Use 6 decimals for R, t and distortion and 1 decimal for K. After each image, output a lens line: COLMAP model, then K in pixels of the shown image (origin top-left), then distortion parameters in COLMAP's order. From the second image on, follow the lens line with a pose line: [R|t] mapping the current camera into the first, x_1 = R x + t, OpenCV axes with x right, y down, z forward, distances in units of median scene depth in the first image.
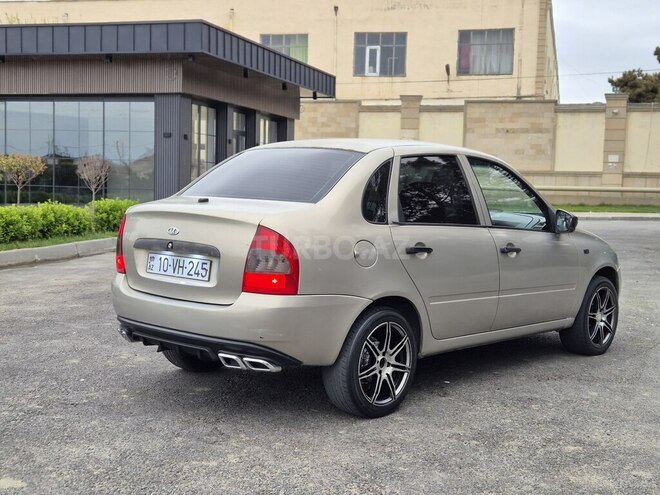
lens RADIAL K [[913.2, 0, 323.5], [0, 913.2, 248.9], [0, 0, 1]] dist [0.080341, 0.000000]
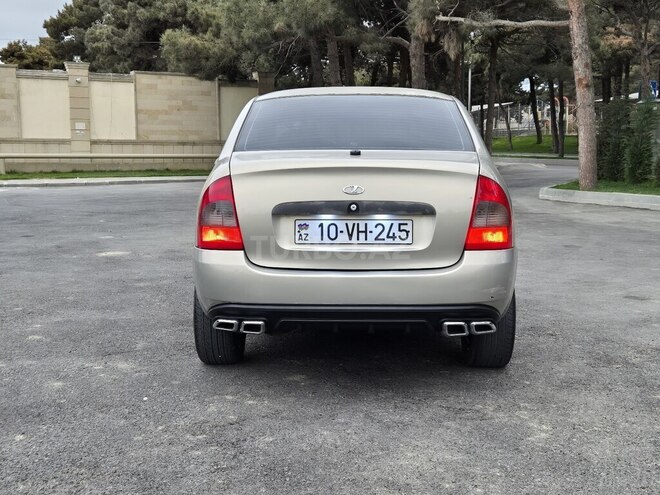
lens RADIAL K [[866.5, 0, 328.8], [0, 866.5, 243.5], [0, 0, 1]] dist [0.081470, 0.000000]
pose [[0.732296, -0.090403, 0.674959, -0.530461], [0.069842, 0.995893, 0.057614, -0.013089], [-0.677395, 0.004950, 0.735603, 0.315801]]
